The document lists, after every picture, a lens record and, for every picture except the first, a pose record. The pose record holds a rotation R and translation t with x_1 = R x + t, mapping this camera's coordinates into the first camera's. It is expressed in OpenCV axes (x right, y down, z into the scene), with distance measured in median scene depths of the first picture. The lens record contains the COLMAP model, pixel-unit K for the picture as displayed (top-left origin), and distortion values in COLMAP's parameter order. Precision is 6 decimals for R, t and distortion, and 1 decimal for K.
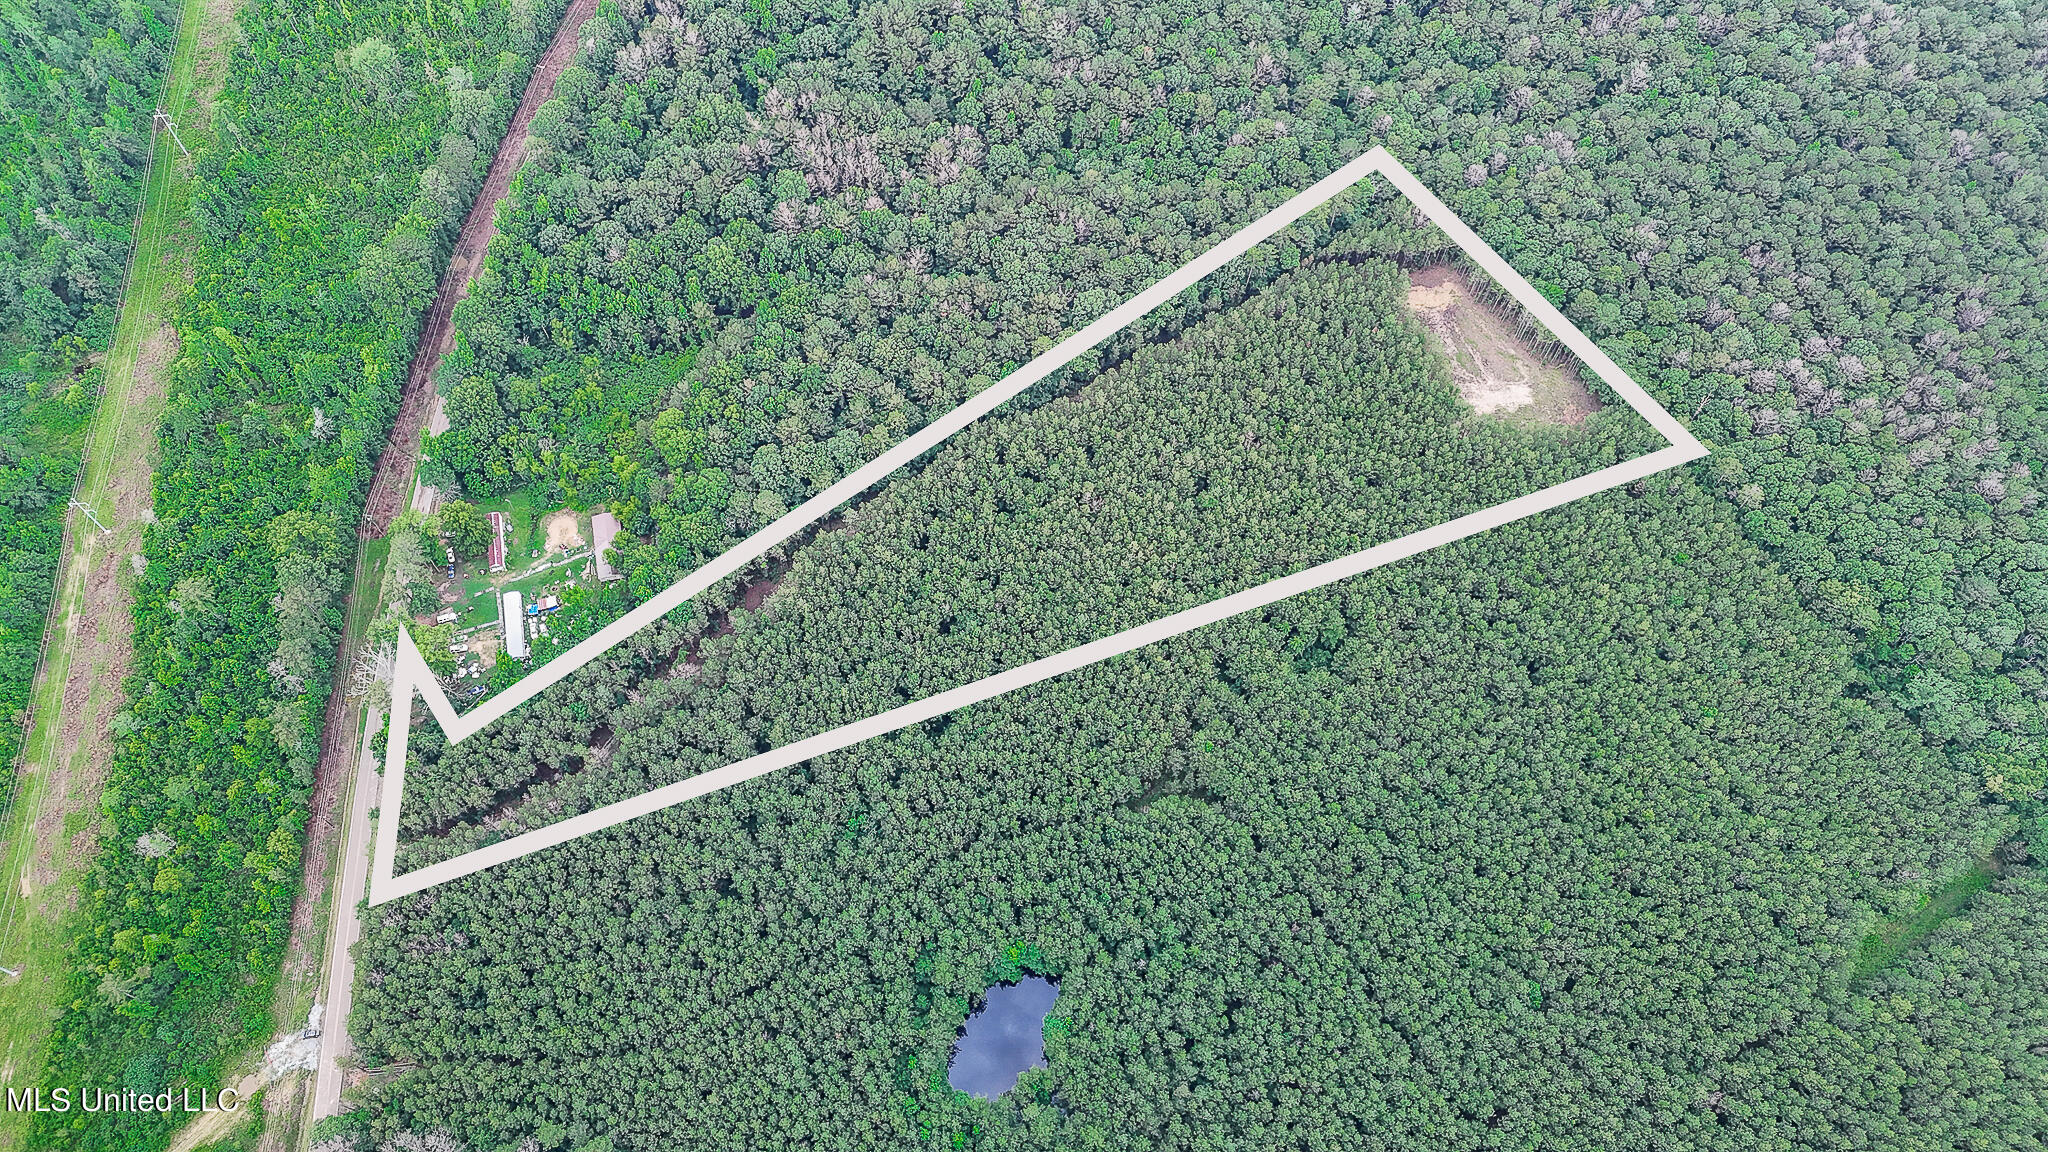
lens RADIAL K [[1505.1, 0, 1026.8], [0, 1505.1, 574.3], [0, 0, 1]] dist [0.063670, -0.056253]
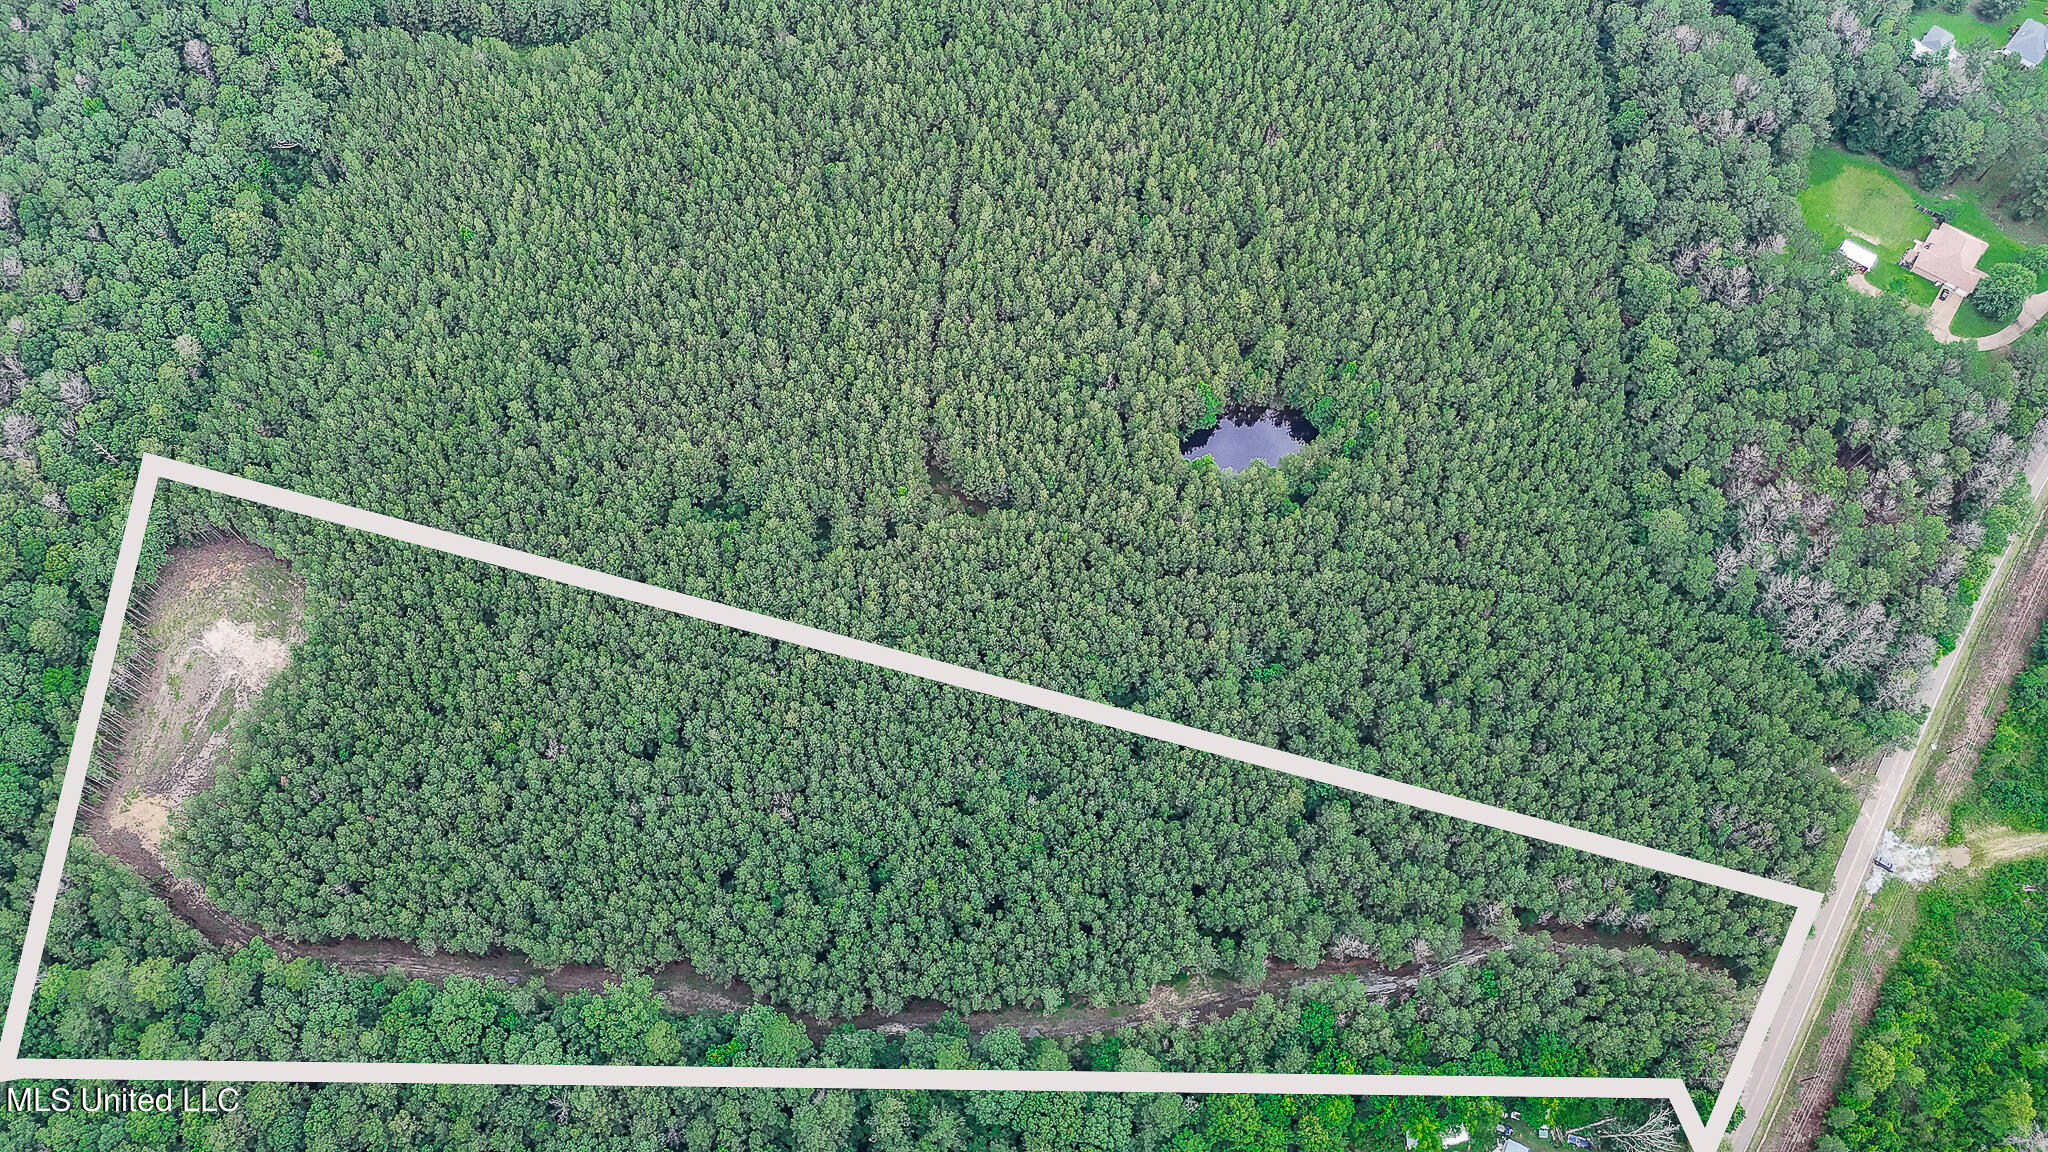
lens RADIAL K [[1505.1, 0, 1024.7], [0, 1505.1, 573.4], [0, 0, 1]] dist [0.063670, -0.056253]
pose [[-0.787430, -0.571298, 0.231458, -0.156904], [0.534489, -0.445781, 0.718054, -0.468172], [-0.307043, 0.689129, 0.656373, 0.388332]]
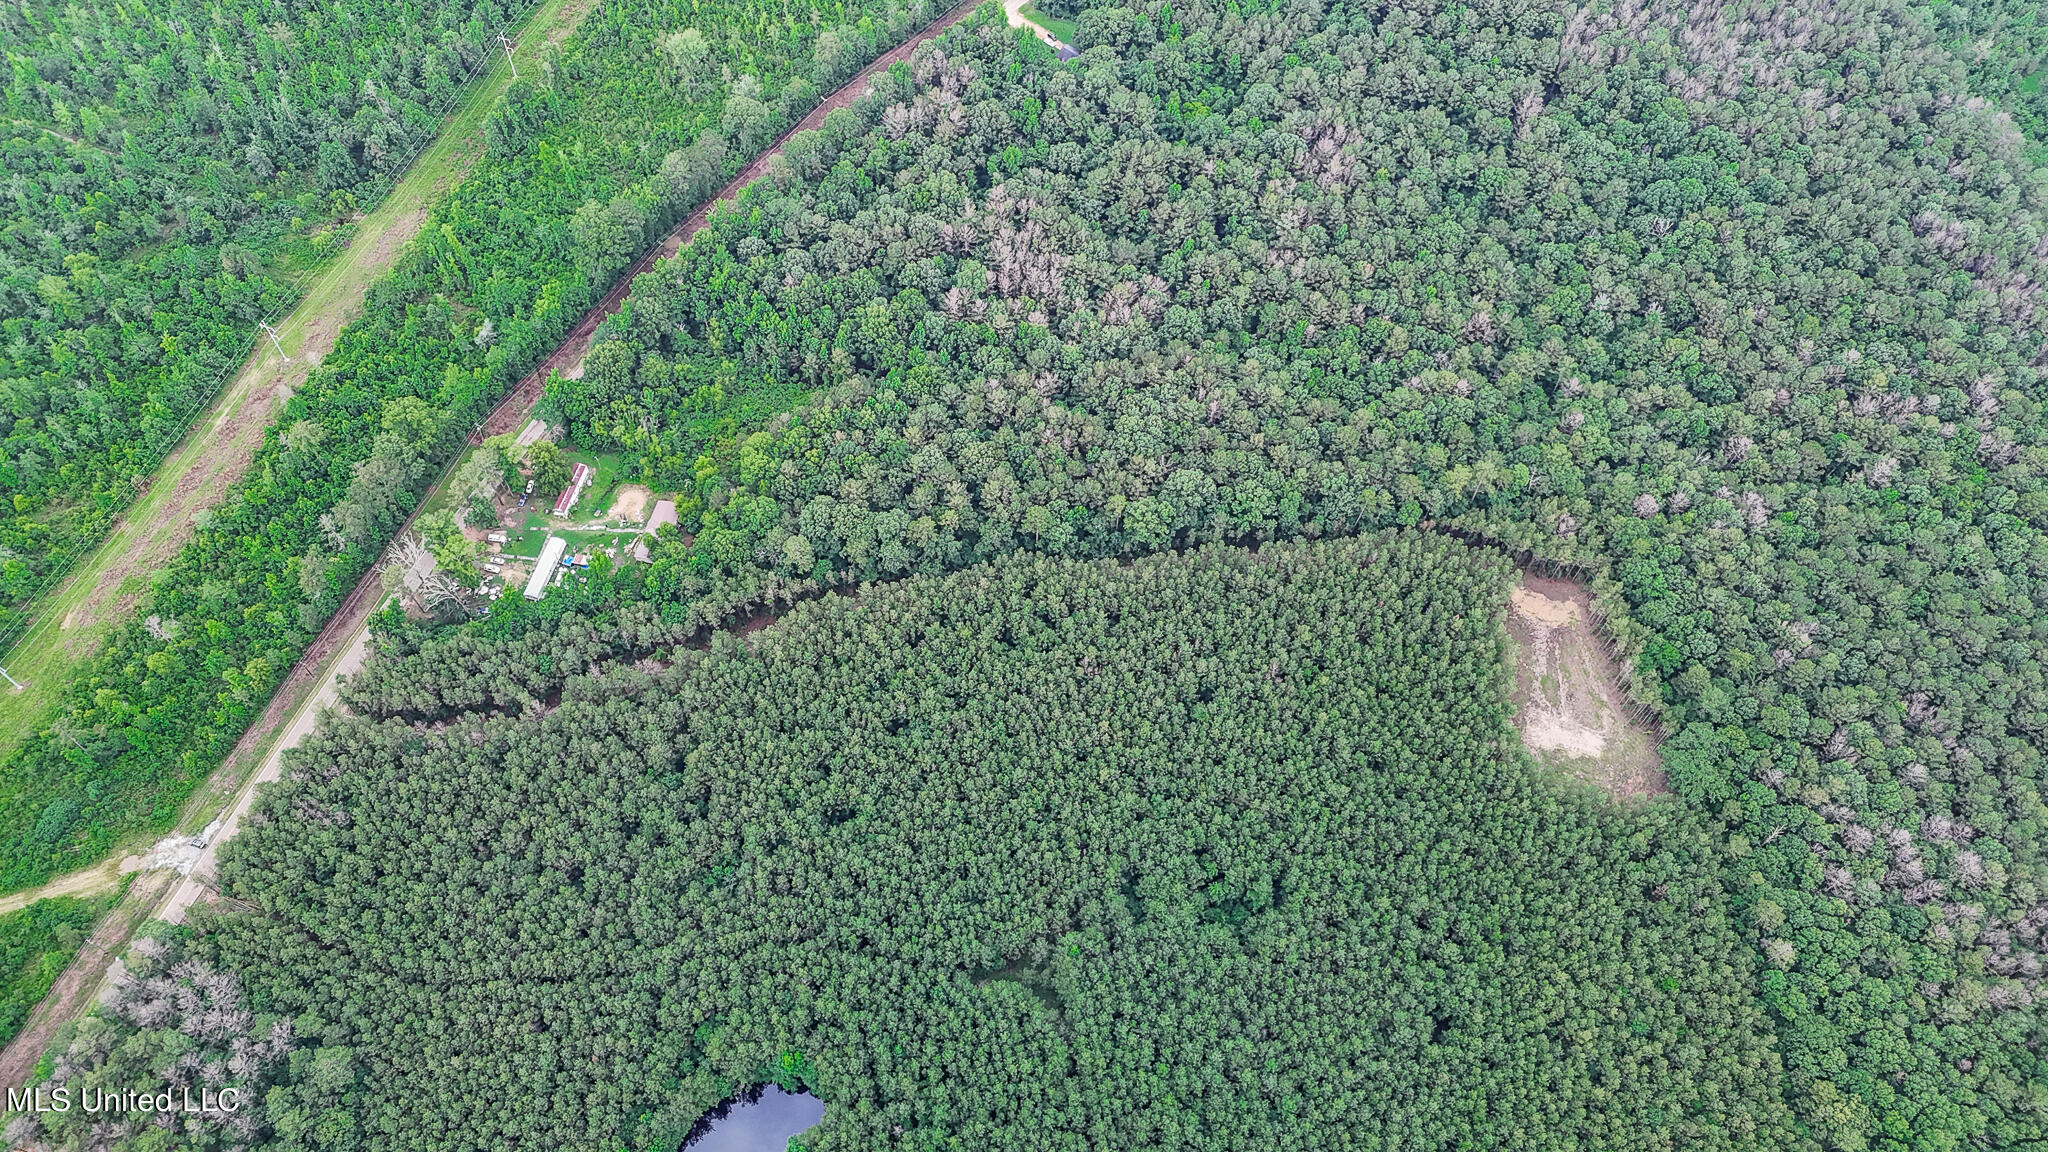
lens RADIAL K [[1505.1, 0, 1024.5], [0, 1505.1, 572.6], [0, 0, 1]] dist [0.063670, -0.056253]
pose [[0.901307, 0.368870, -0.227115, 0.203004], [-0.384655, 0.922636, -0.028003, -0.061552], [0.199215, 0.112600, 0.973465, 0.036140]]
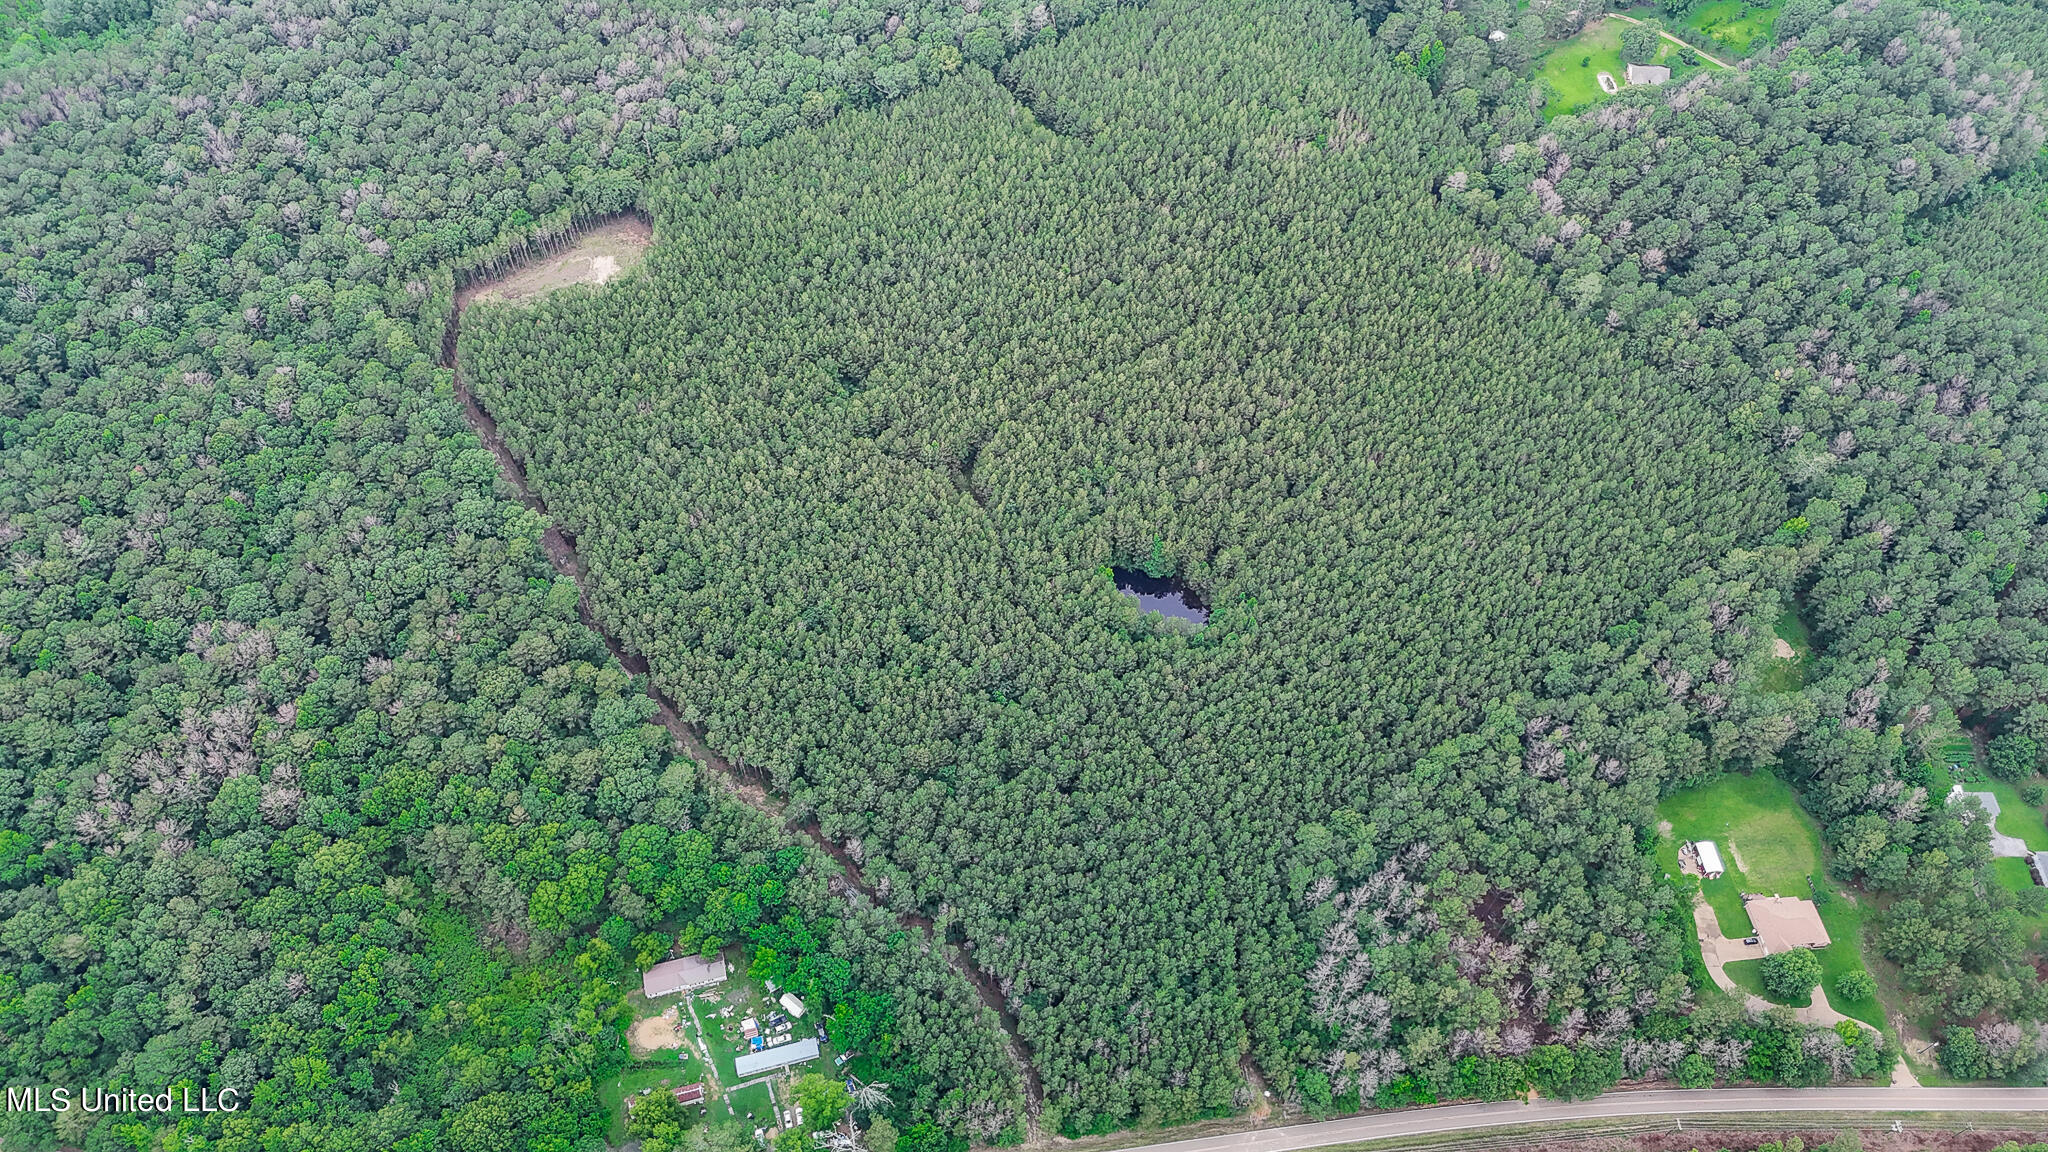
lens RADIAL K [[1505.1, 0, 1026.0], [0, 1505.1, 569.0], [0, 0, 1]] dist [0.063670, -0.056253]
pose [[-0.041064, -0.814367, 0.578895, -0.625297], [0.878059, 0.247063, 0.409844, -0.276783], [-0.476787, 0.525134, 0.704917, 0.132475]]
